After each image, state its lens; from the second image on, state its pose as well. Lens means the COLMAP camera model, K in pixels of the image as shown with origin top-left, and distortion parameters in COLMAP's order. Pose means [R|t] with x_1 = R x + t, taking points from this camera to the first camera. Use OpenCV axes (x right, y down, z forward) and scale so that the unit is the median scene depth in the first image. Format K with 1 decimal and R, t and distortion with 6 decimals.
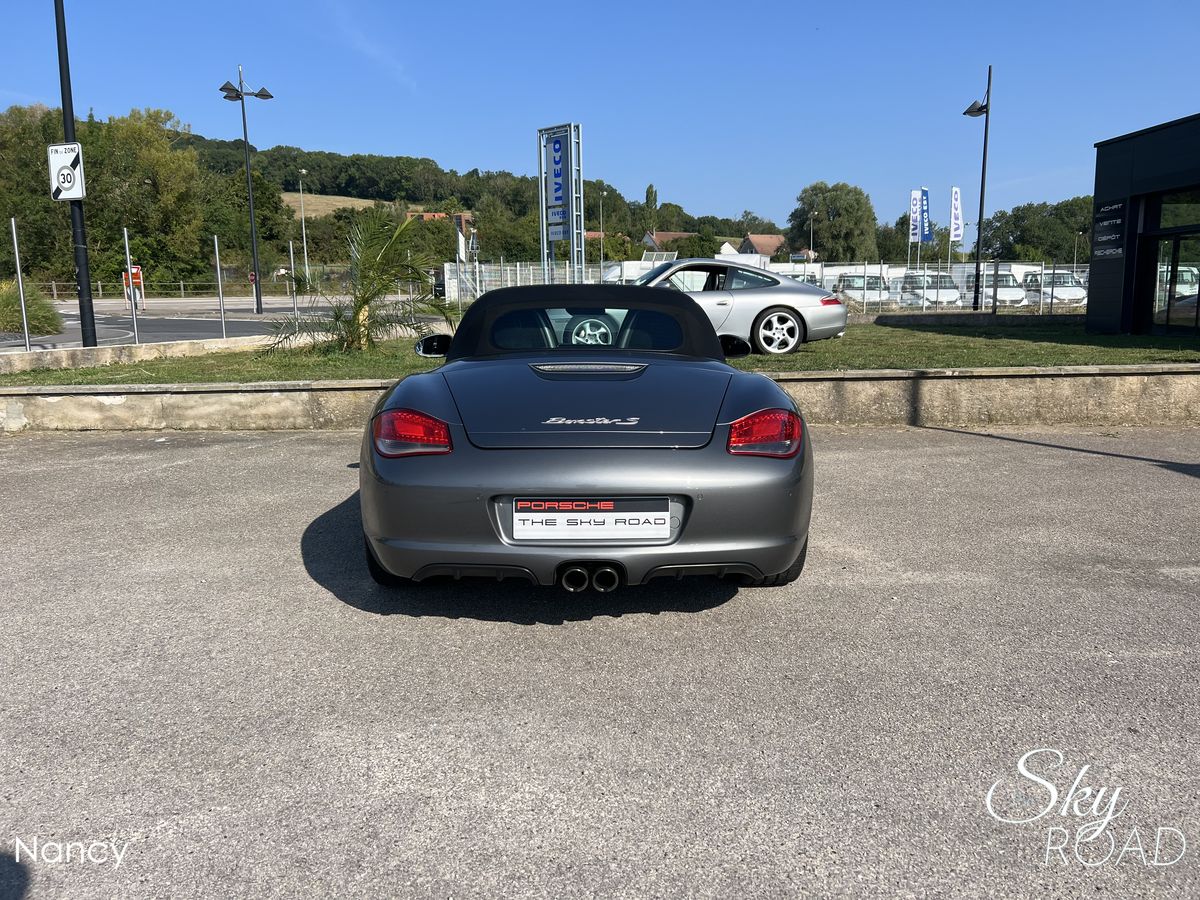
lens RADIAL K [[913.8, 0, 609.7], [0, 913.8, 453.4], [0, 0, 1]] dist [0.052374, -0.055071]
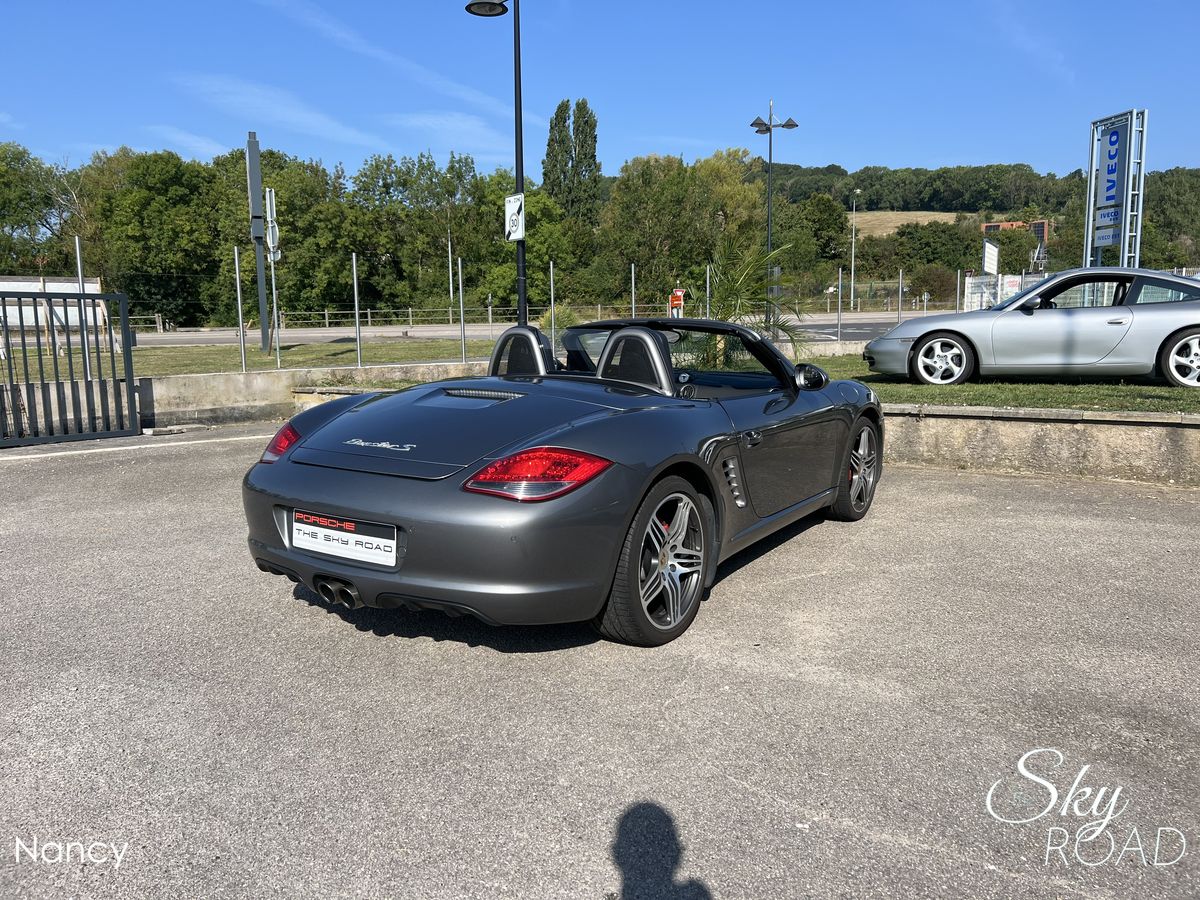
lens RADIAL K [[913.1, 0, 602.9], [0, 913.1, 442.2], [0, 0, 1]] dist [0.054261, -0.055661]
pose [[0.815115, 0.075226, -0.574394, 0.211112], [-0.091352, 0.995818, 0.000782, -0.016801], [0.572051, 0.051834, 0.818579, 0.075975]]
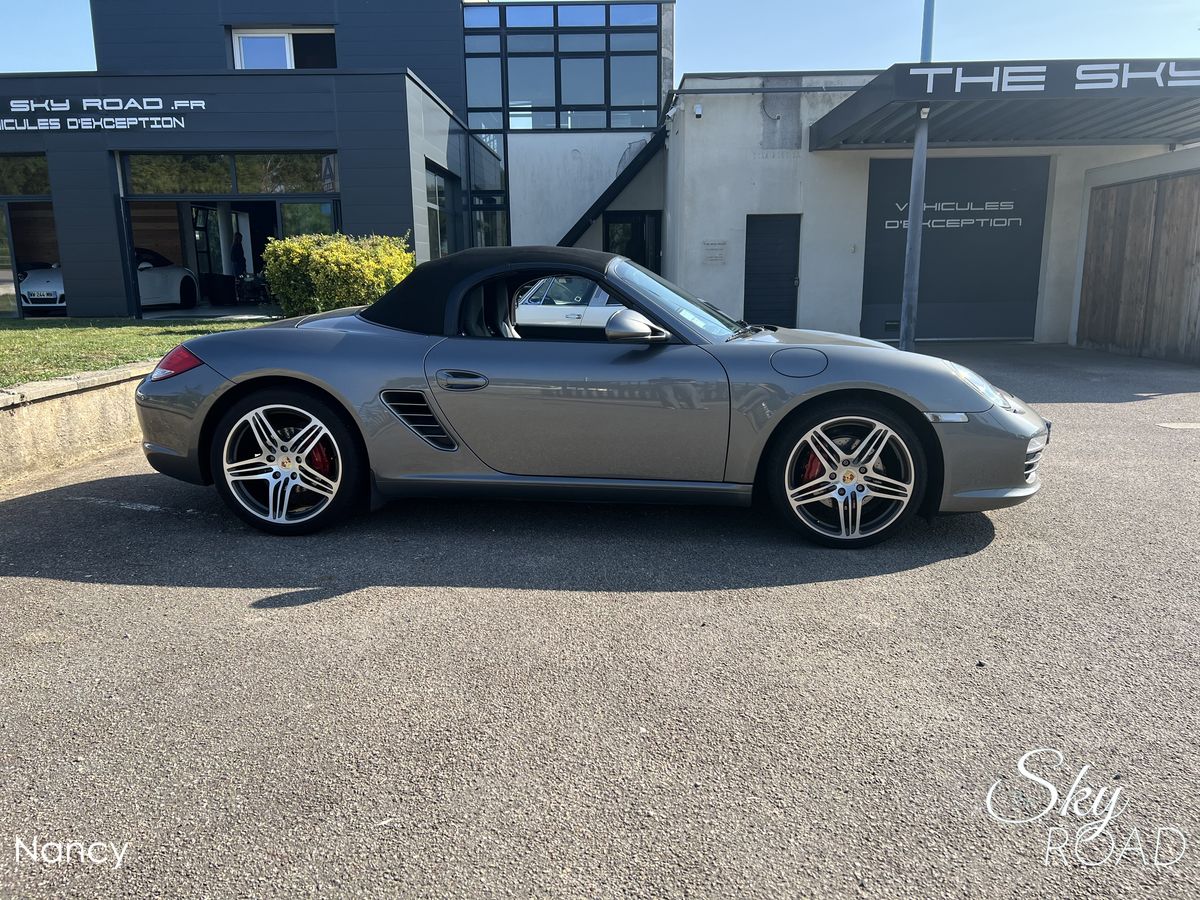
lens RADIAL K [[913.1, 0, 600.0], [0, 913.1, 450.0], [0, 0, 1]] dist [0.052906, -0.056168]
pose [[0.066970, -0.182826, 0.980862, -0.359391], [0.170227, 0.970749, 0.169318, -0.058818], [-0.983127, 0.155630, 0.096133, 0.389651]]
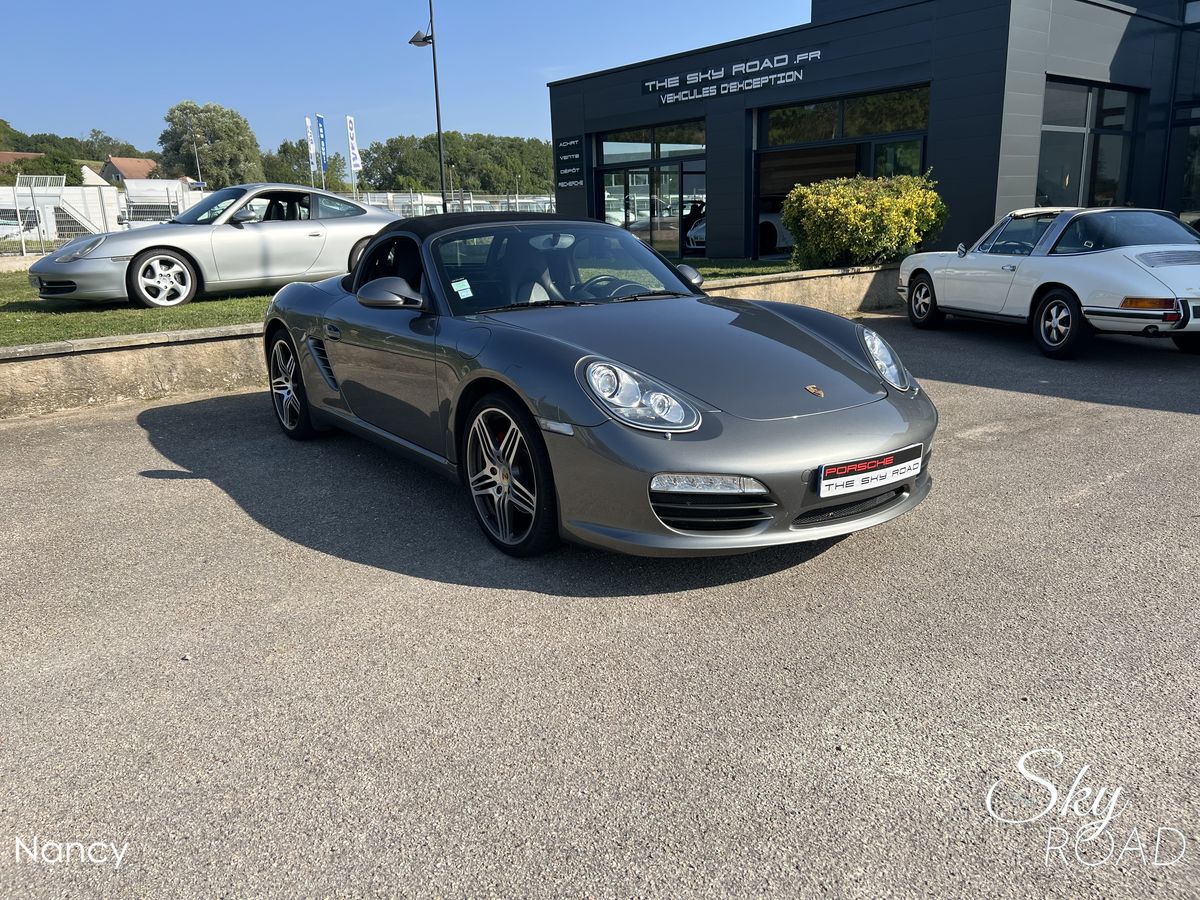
lens RADIAL K [[912.9, 0, 595.2], [0, 912.9, 446.3], [0, 0, 1]] dist [0.049431, -0.052571]
pose [[0.808207, -0.155479, 0.568004, -0.182768], [0.118118, 0.987716, 0.102297, -0.016396], [-0.576932, -0.015585, 0.816644, 0.089187]]
